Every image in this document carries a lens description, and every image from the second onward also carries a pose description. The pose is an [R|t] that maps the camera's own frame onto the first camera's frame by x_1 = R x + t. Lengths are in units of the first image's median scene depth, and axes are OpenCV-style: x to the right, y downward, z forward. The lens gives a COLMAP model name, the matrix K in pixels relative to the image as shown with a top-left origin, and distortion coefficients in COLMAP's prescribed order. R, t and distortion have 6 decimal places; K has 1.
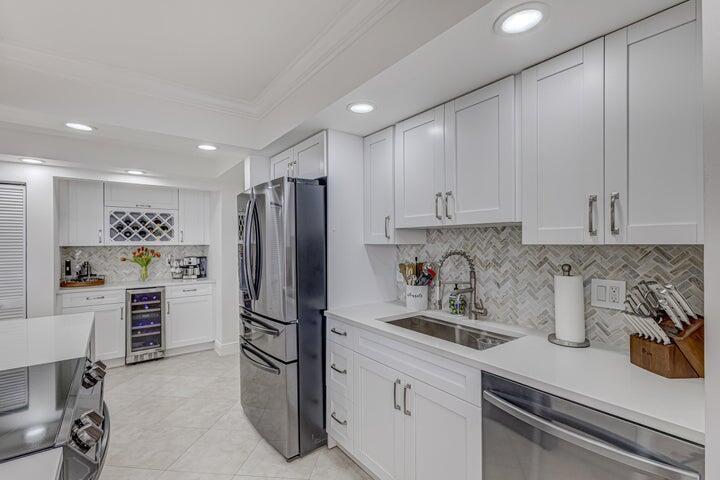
lens RADIAL K [[333.0, 0, 364.9], [0, 333.0, 242.3], [0, 0, 1]] dist [0.001754, 0.000632]
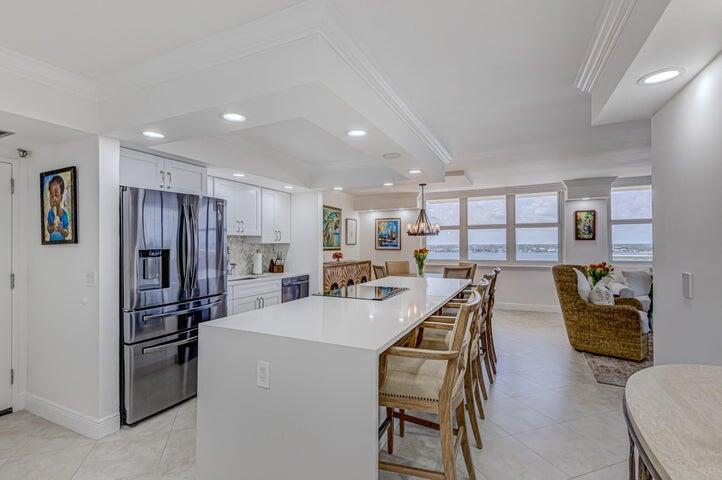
lens RADIAL K [[333.9, 0, 357.4], [0, 333.9, 242.1], [0, 0, 1]] dist [0.001754, 0.000632]
pose [[-0.440548, 0.007879, 0.897694, -1.268059], [0.004955, 0.999968, -0.006344, 0.013319], [-0.897715, 0.001653, -0.440573, 0.744502]]
